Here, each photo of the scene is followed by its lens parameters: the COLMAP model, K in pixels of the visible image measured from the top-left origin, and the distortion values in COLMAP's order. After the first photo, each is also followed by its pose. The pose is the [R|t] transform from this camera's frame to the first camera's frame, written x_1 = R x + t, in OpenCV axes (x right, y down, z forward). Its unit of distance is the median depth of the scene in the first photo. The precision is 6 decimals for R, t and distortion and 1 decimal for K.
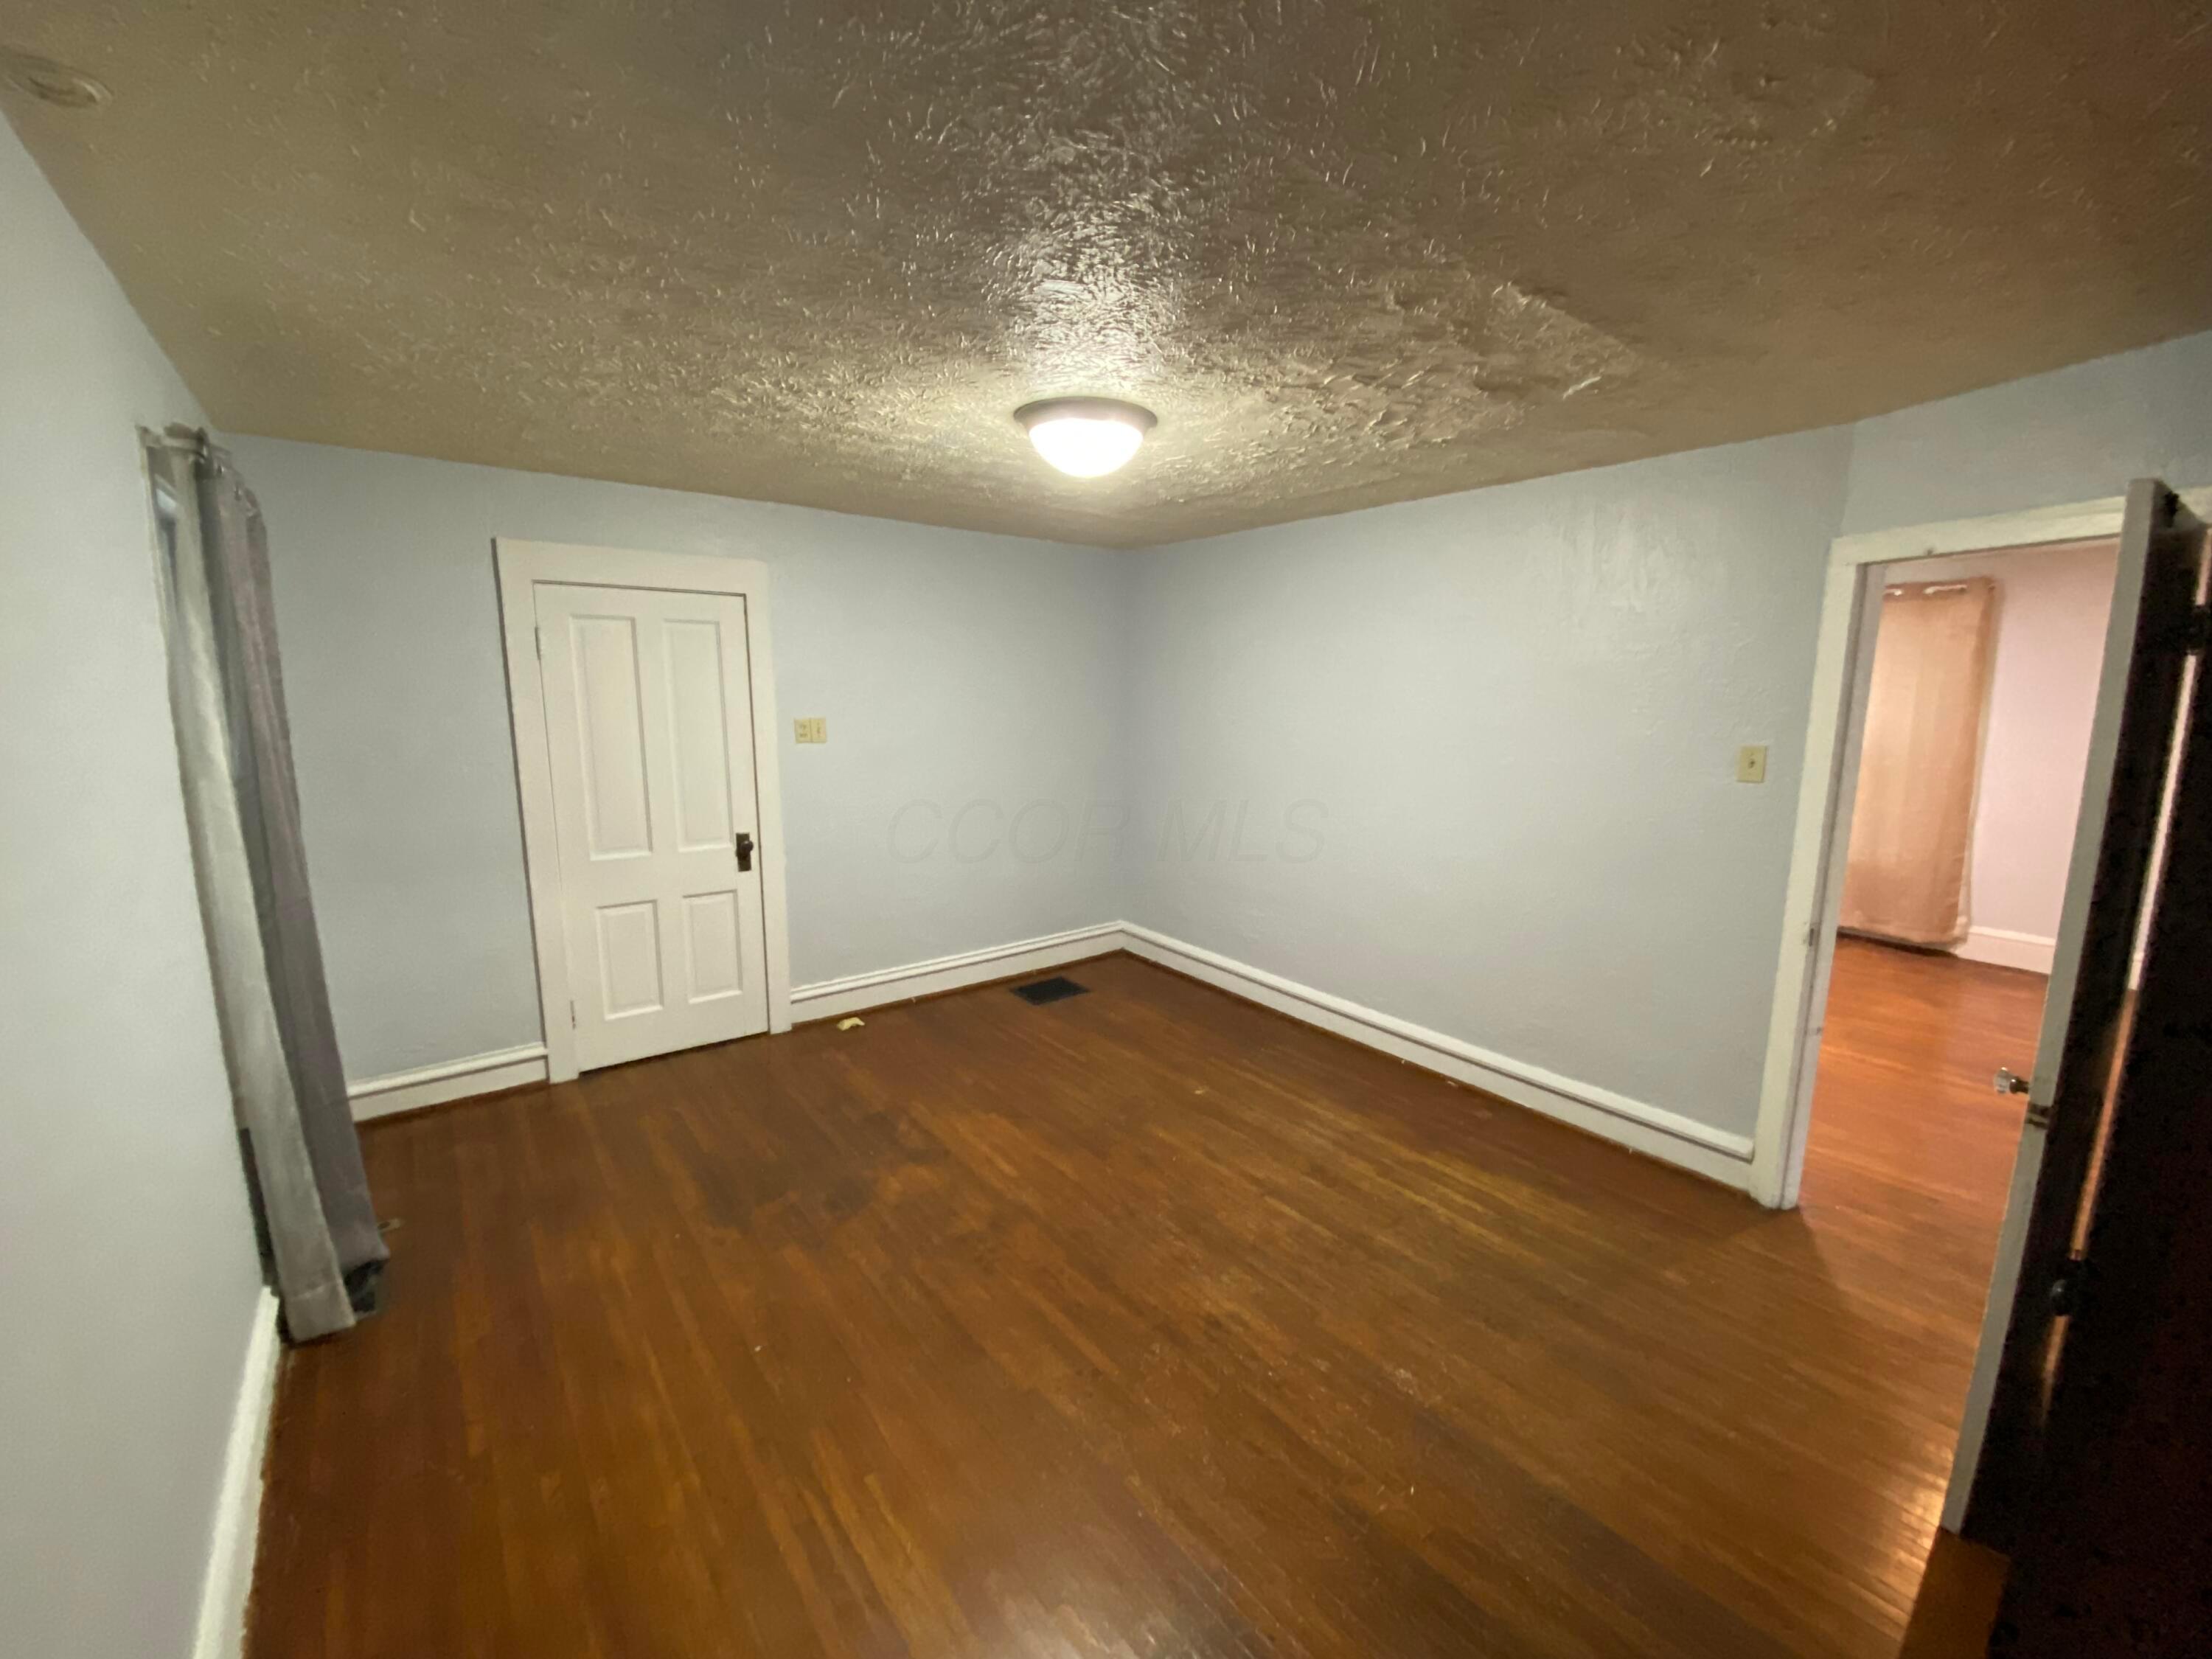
lens RADIAL K [[895.4, 0, 1099.2], [0, 895.4, 826.1], [0, 0, 1]] dist [0.023570, -0.017756]
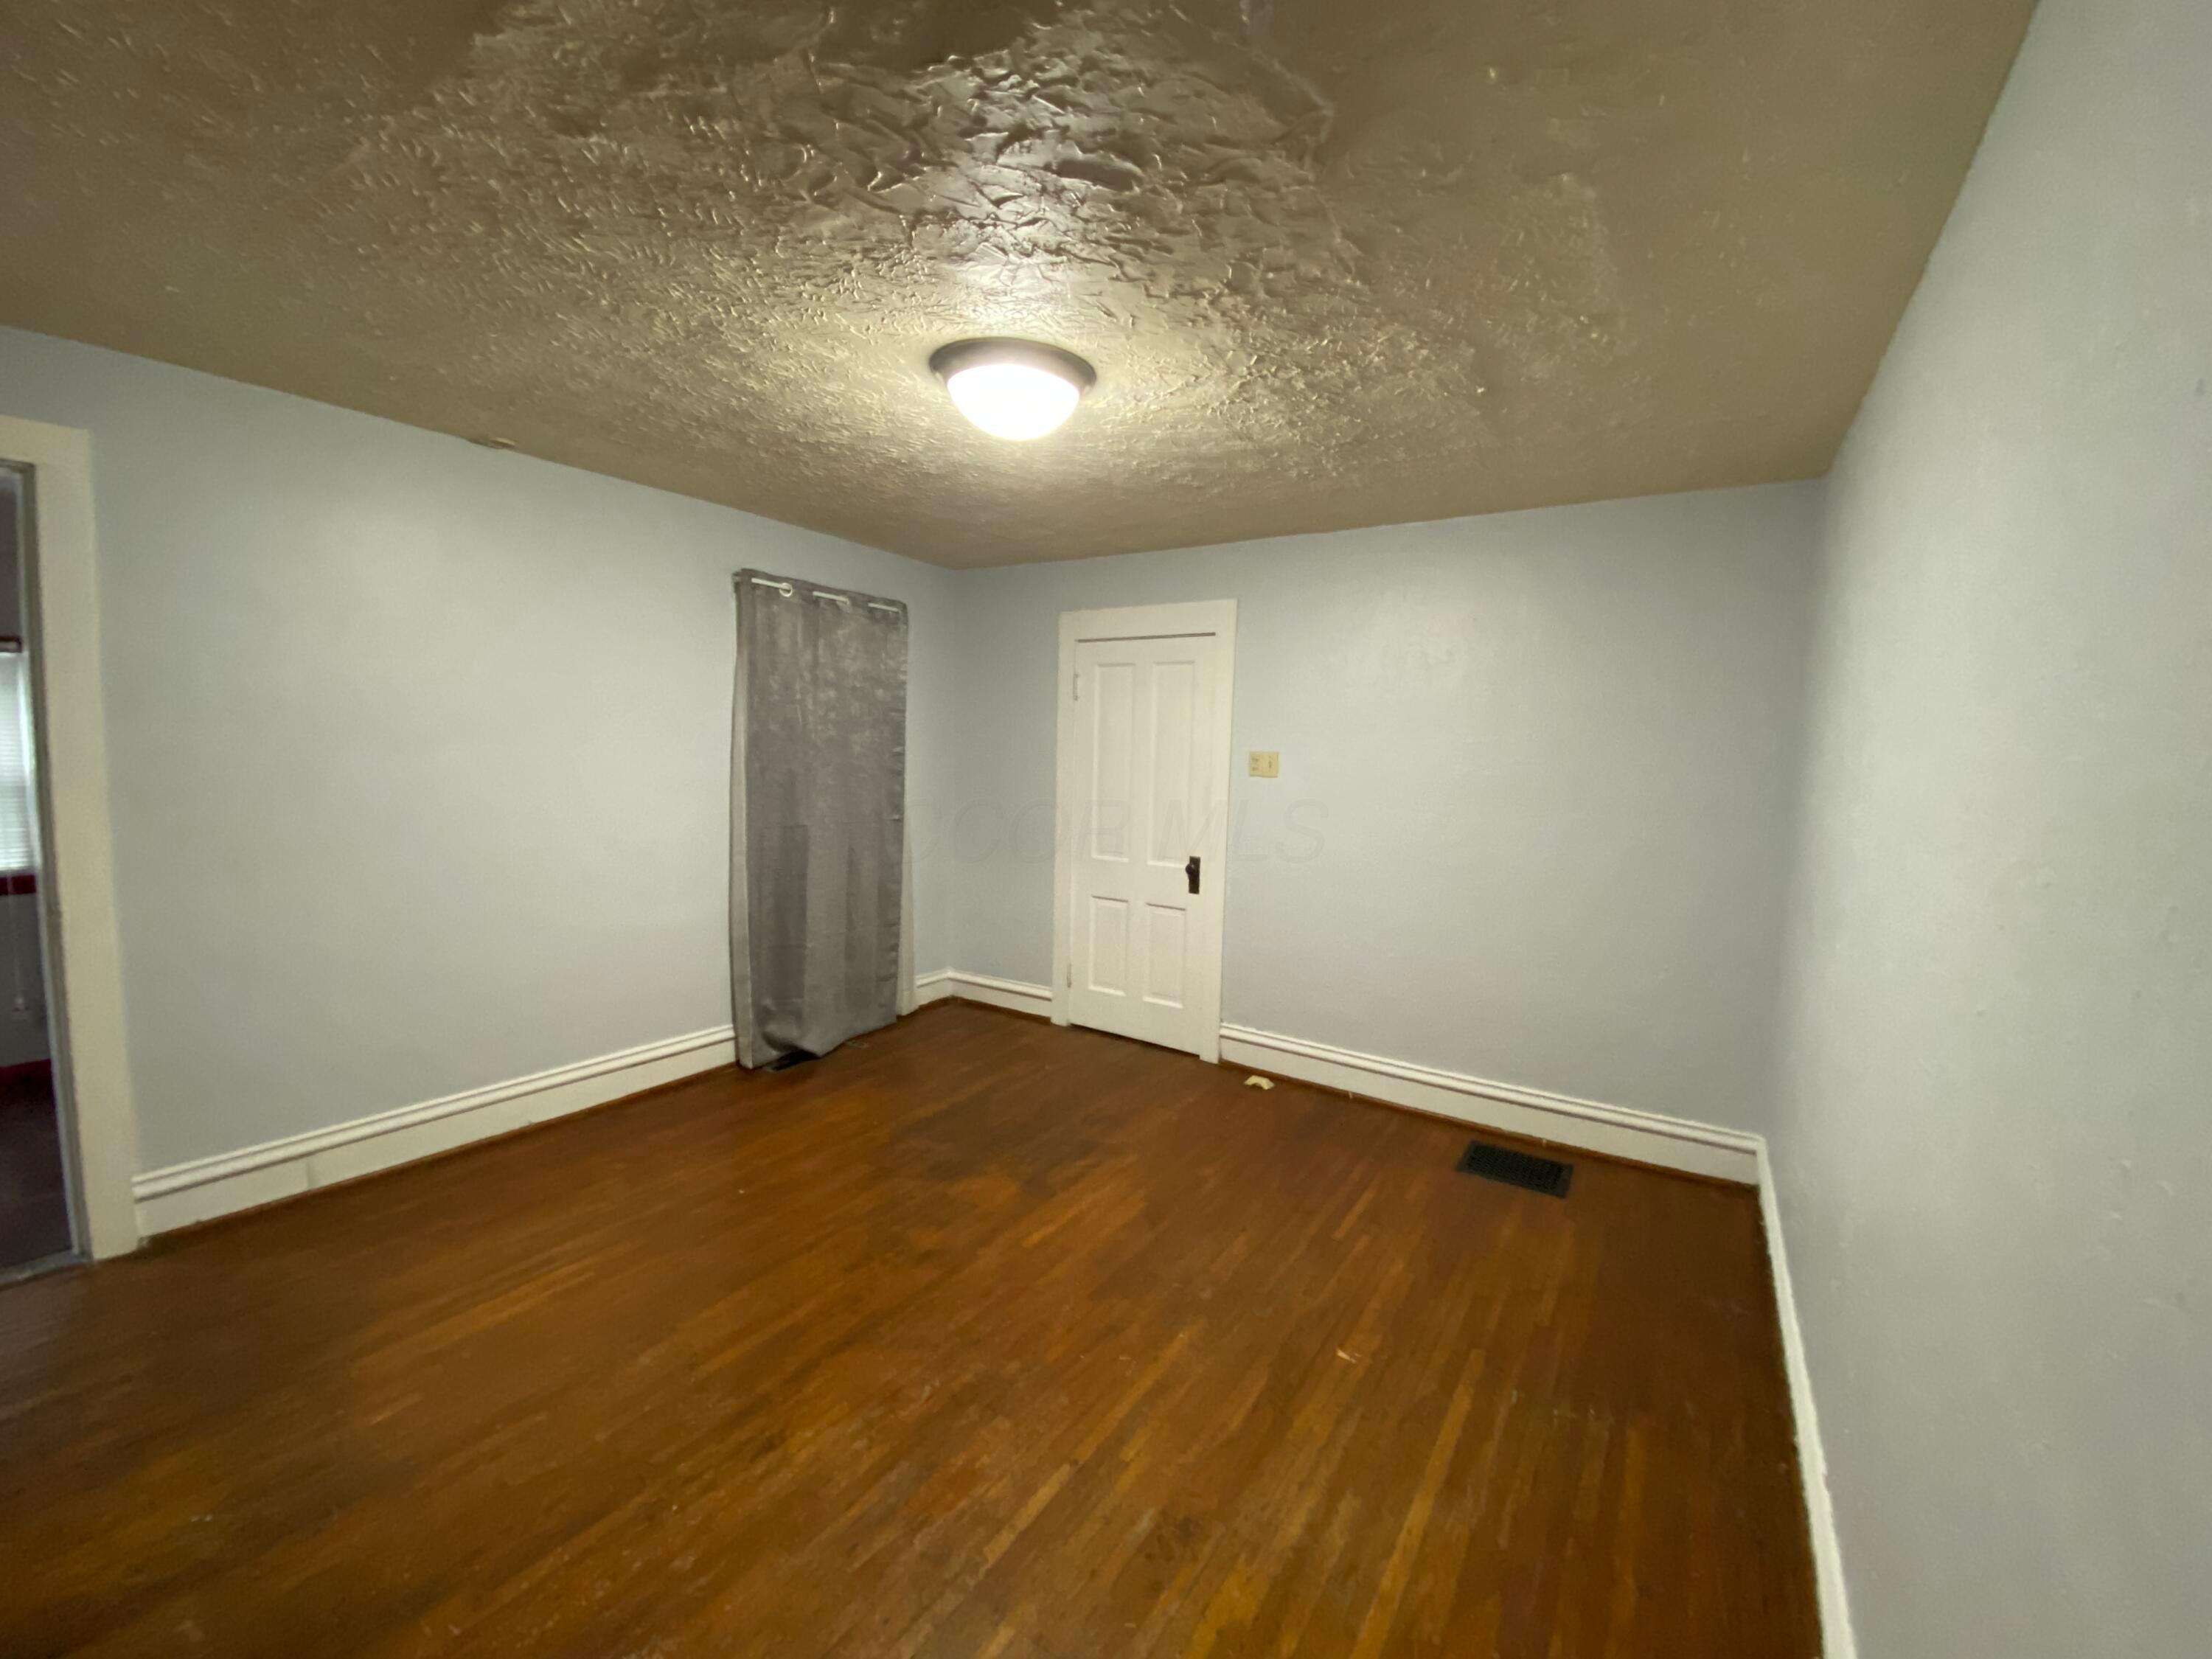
lens RADIAL K [[895.4, 0, 1099.2], [0, 895.4, 826.1], [0, 0, 1]] dist [0.023570, -0.017756]
pose [[0.333781, 0.095523, -0.937798, 0.606376], [-0.175186, 0.983807, 0.037858, -0.053602], [0.926229, 0.151653, 0.345110, 0.585884]]
